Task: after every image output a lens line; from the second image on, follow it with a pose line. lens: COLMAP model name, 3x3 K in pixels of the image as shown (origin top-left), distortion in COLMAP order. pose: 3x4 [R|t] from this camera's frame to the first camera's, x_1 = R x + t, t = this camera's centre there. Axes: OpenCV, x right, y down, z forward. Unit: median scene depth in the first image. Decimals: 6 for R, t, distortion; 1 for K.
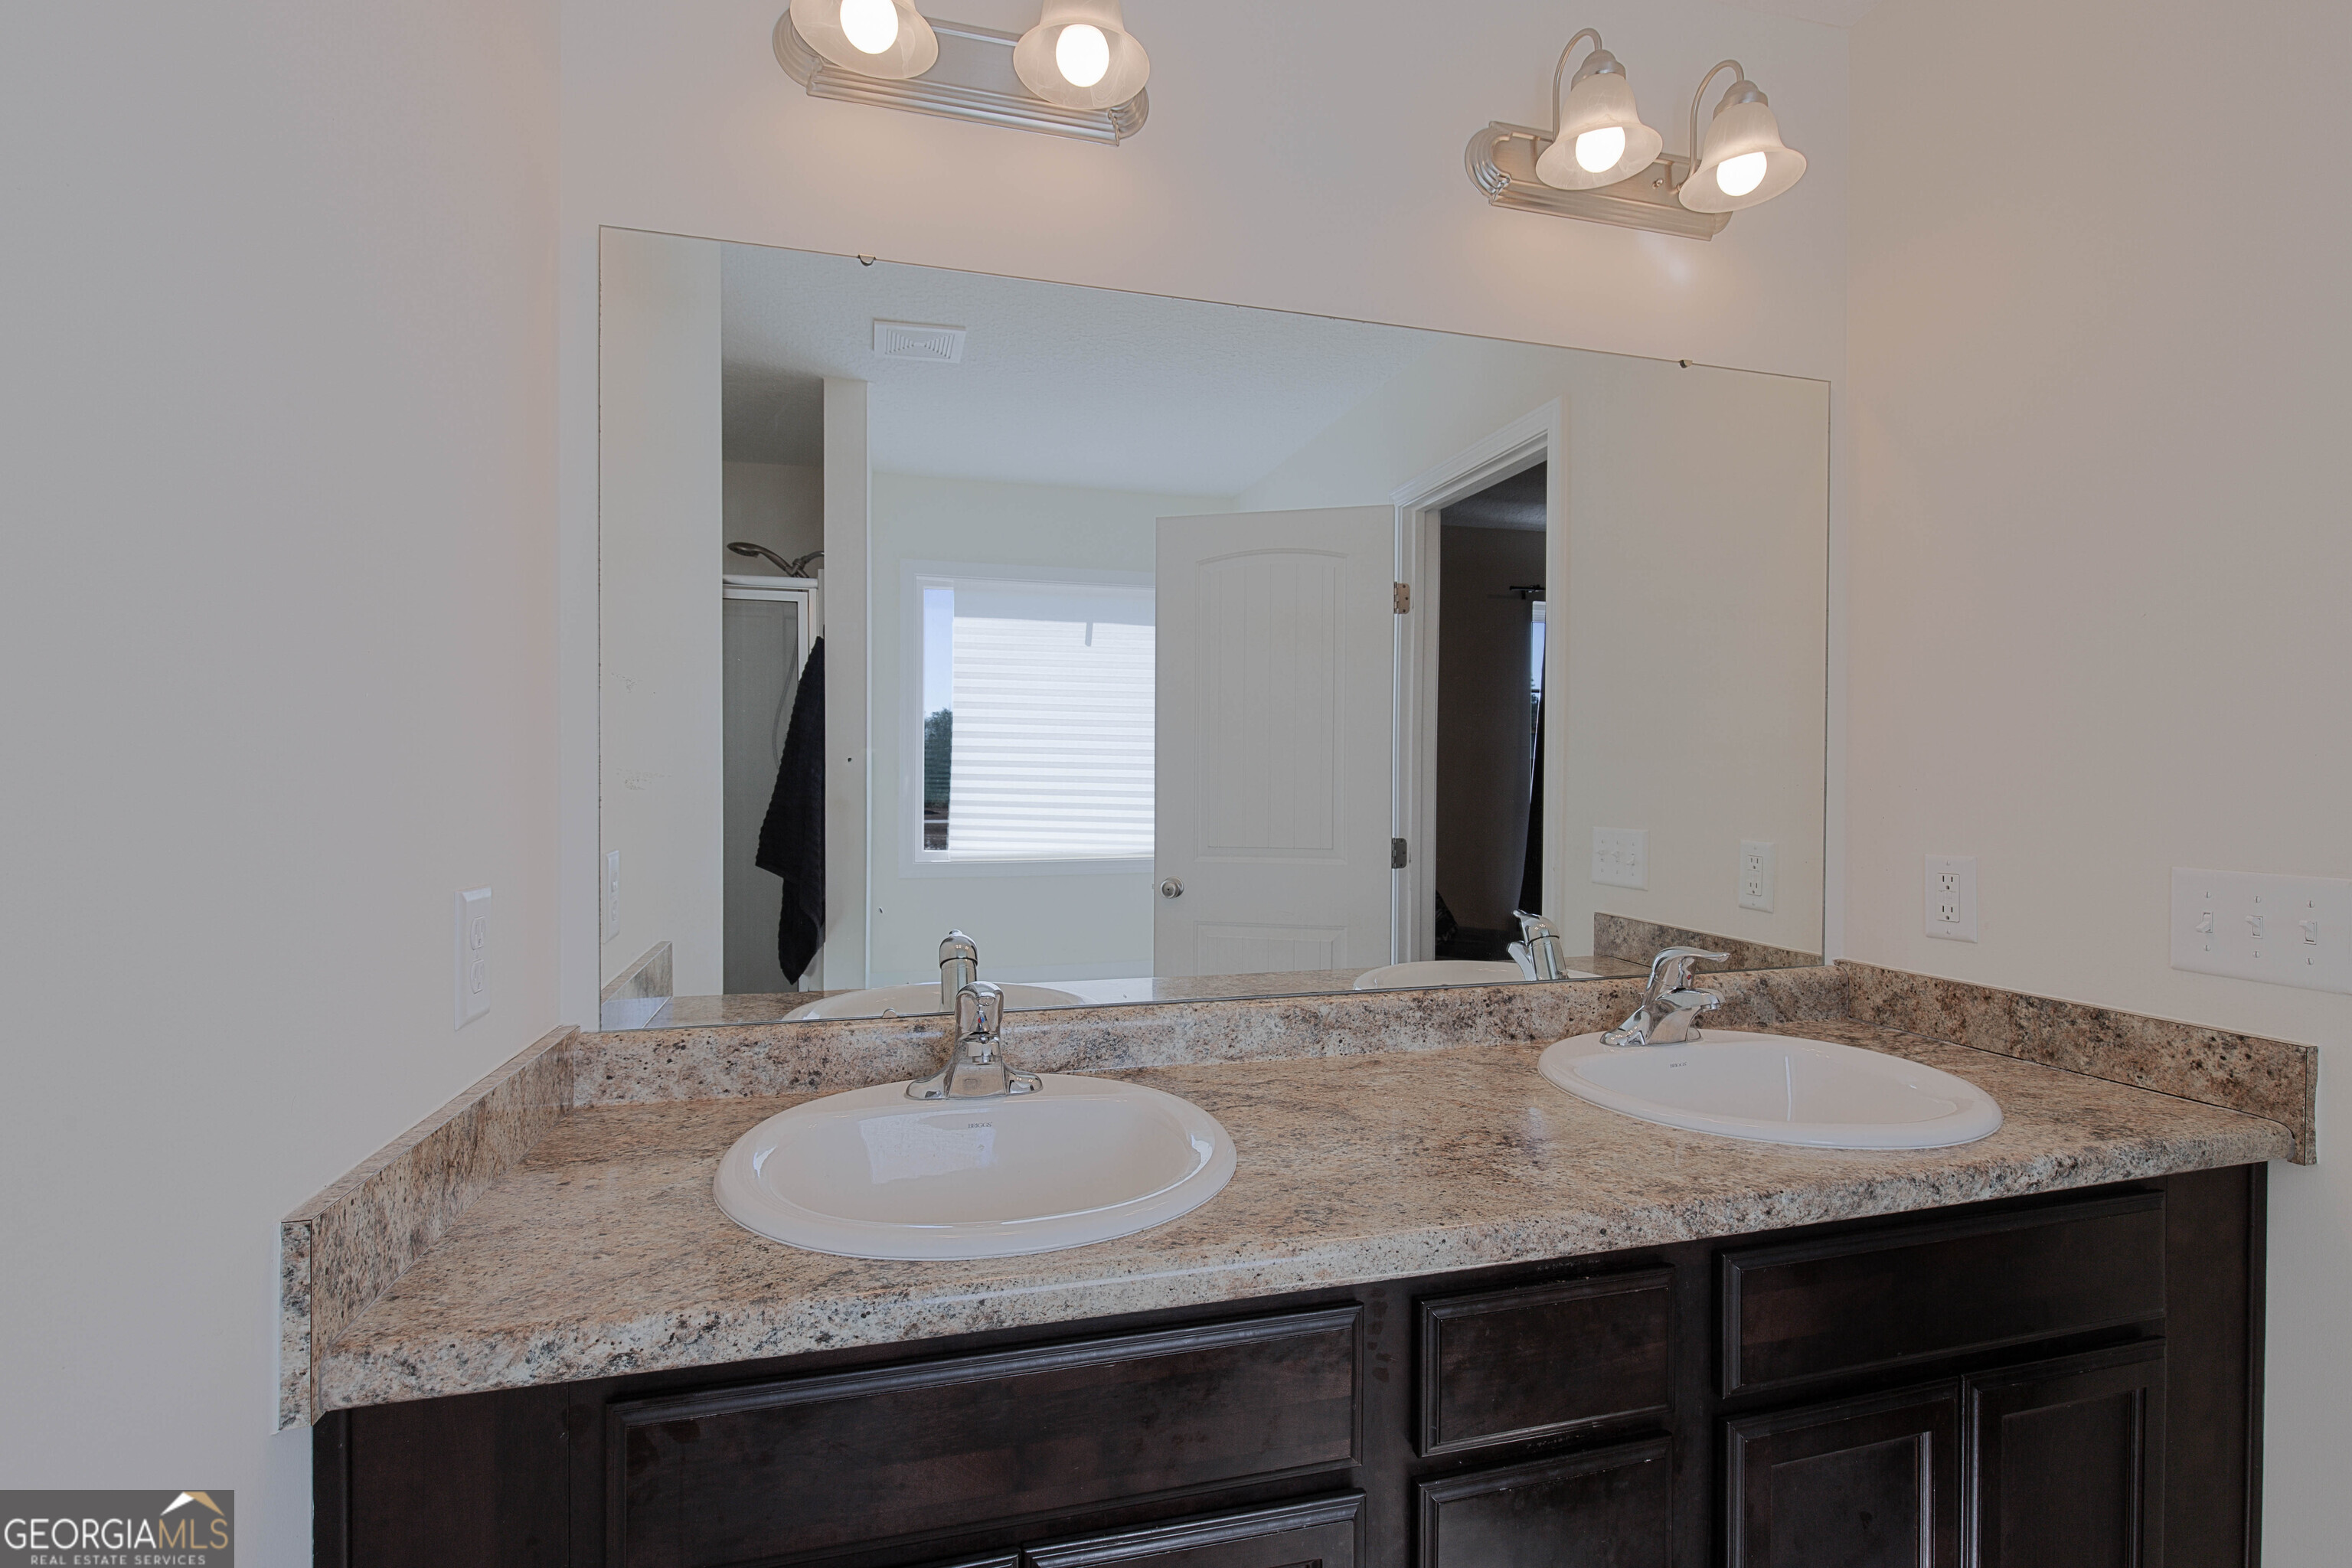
lens RADIAL K [[1067.5, 0, 1176.0], [0, 1067.5, 784.0], [0, 0, 1]] dist [-0.001880, -0.000442]
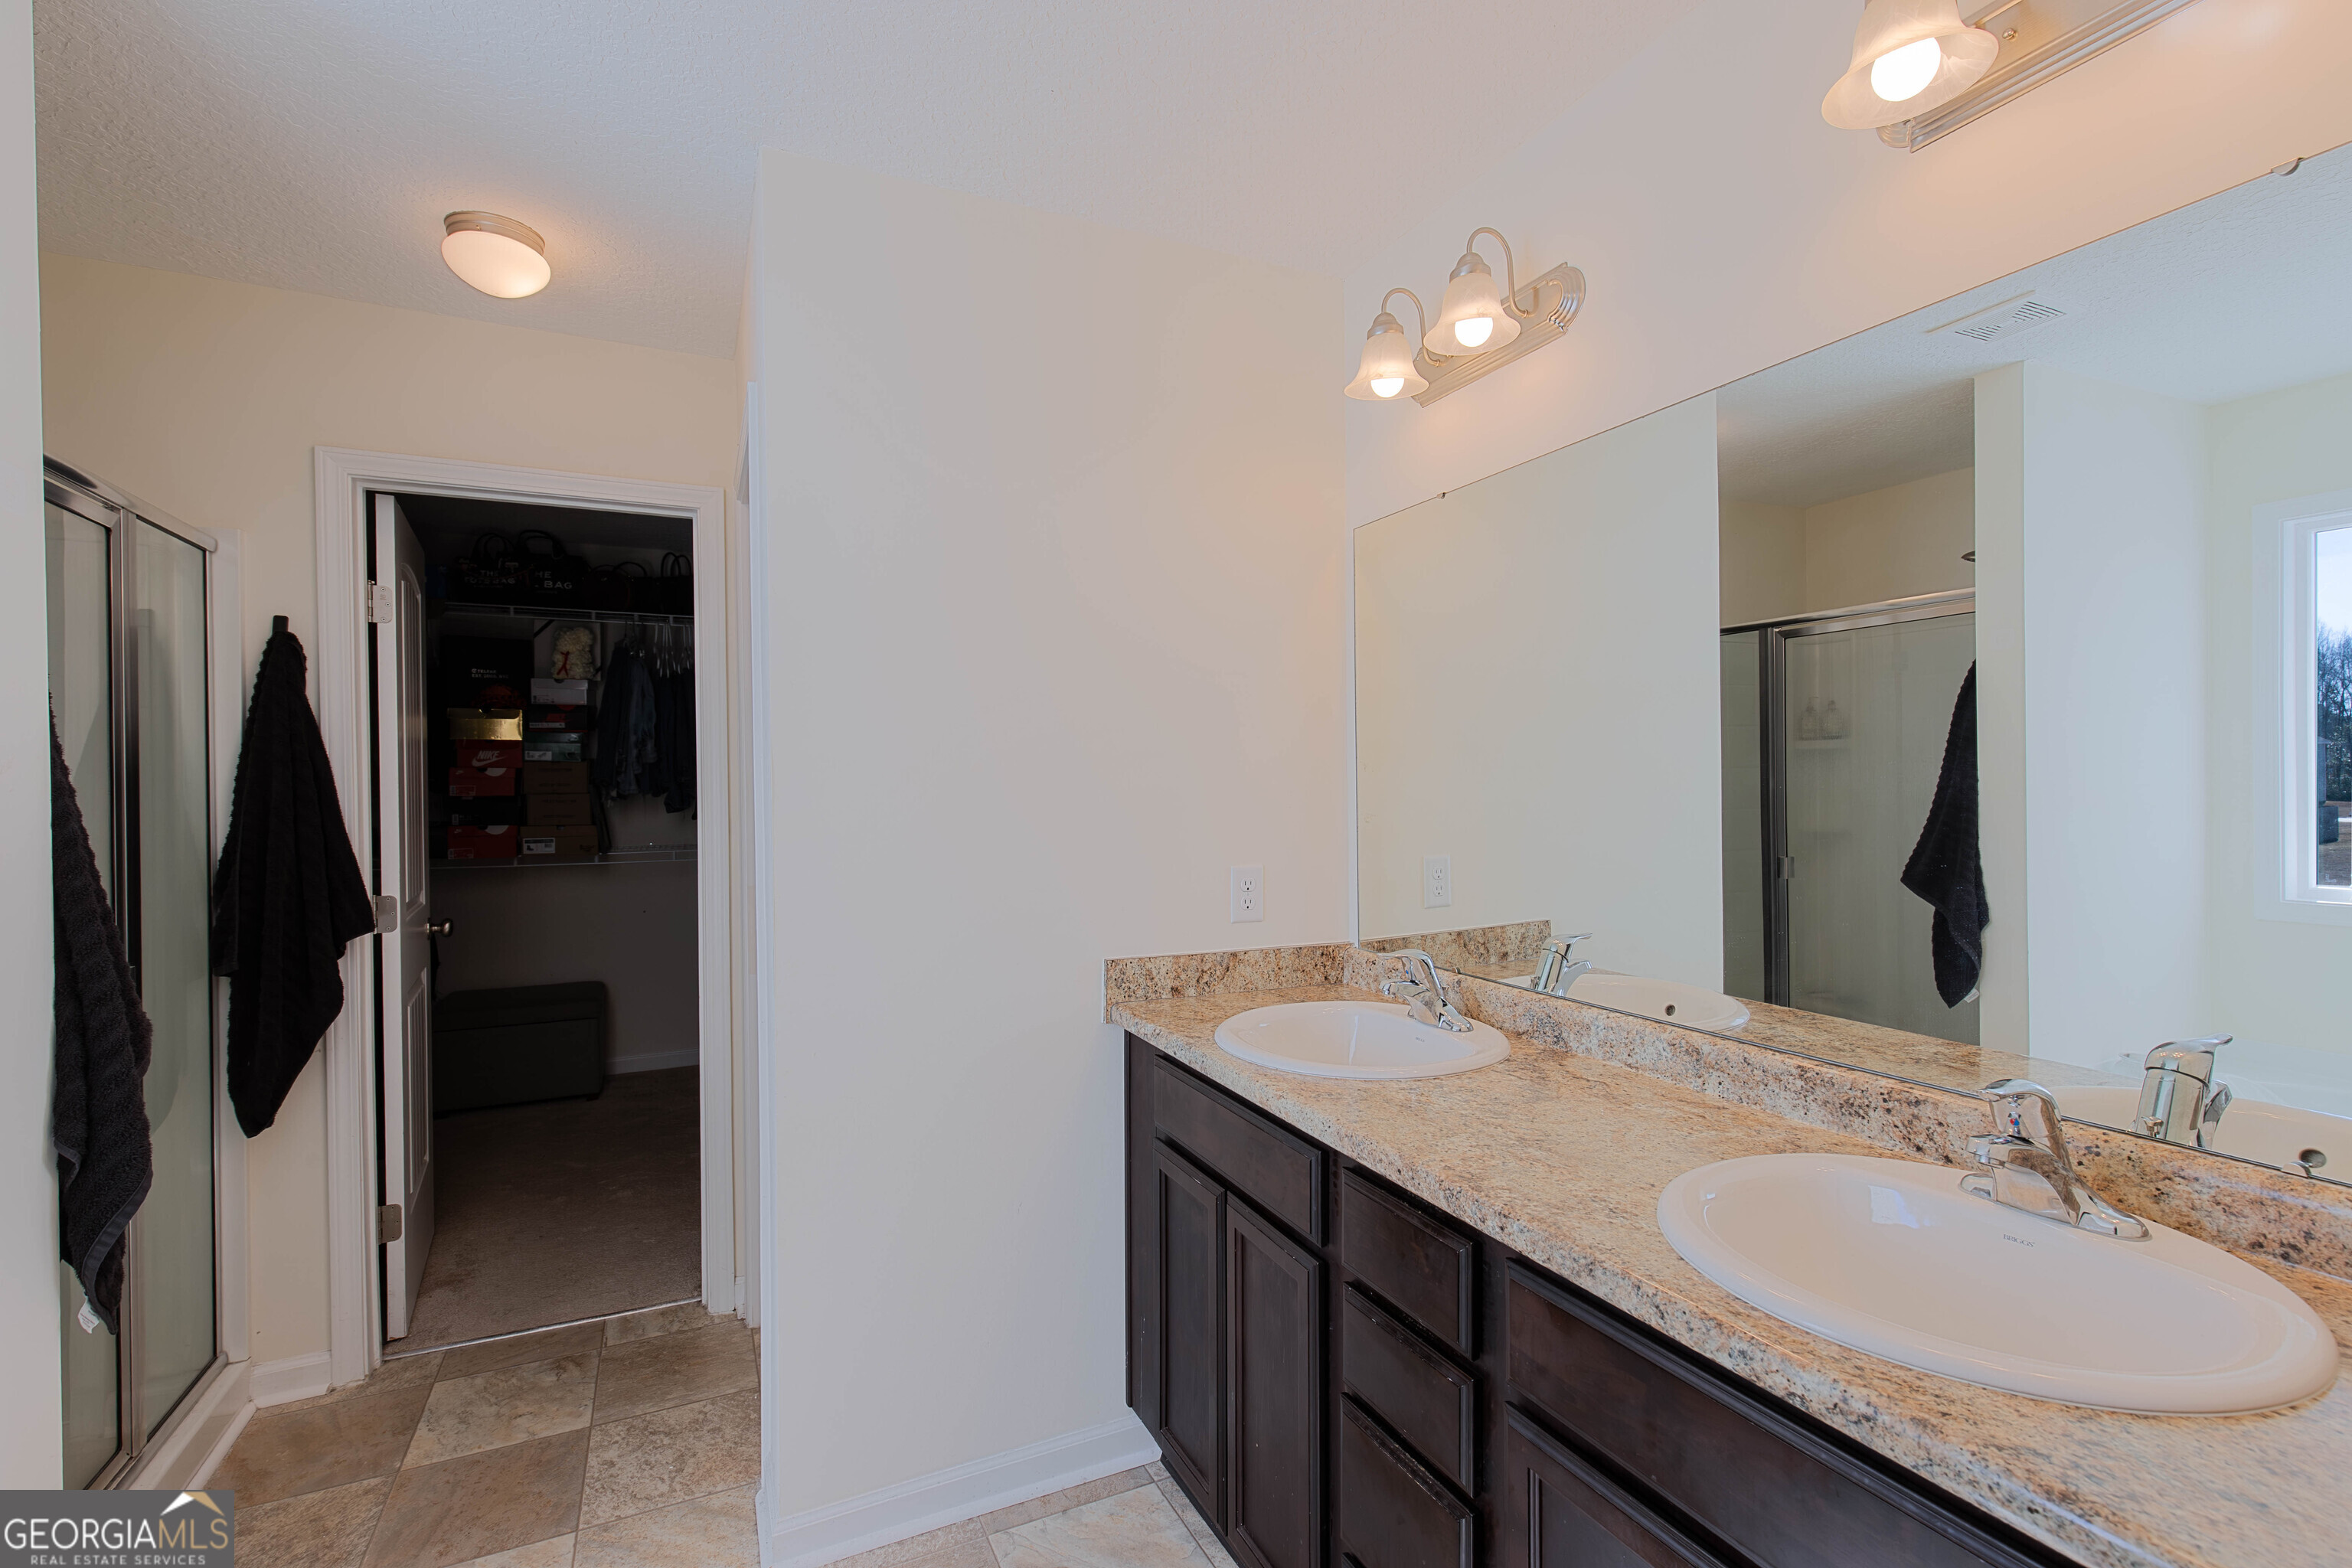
lens RADIAL K [[1067.5, 0, 1176.0], [0, 1067.5, 784.0], [0, 0, 1]] dist [-0.001880, -0.000442]
pose [[0.162083, -0.001384, -0.986776, 1.158050], [0.009930, 0.999951, 0.000229, -0.059123], [0.986727, -0.009836, 0.162089, 0.330459]]
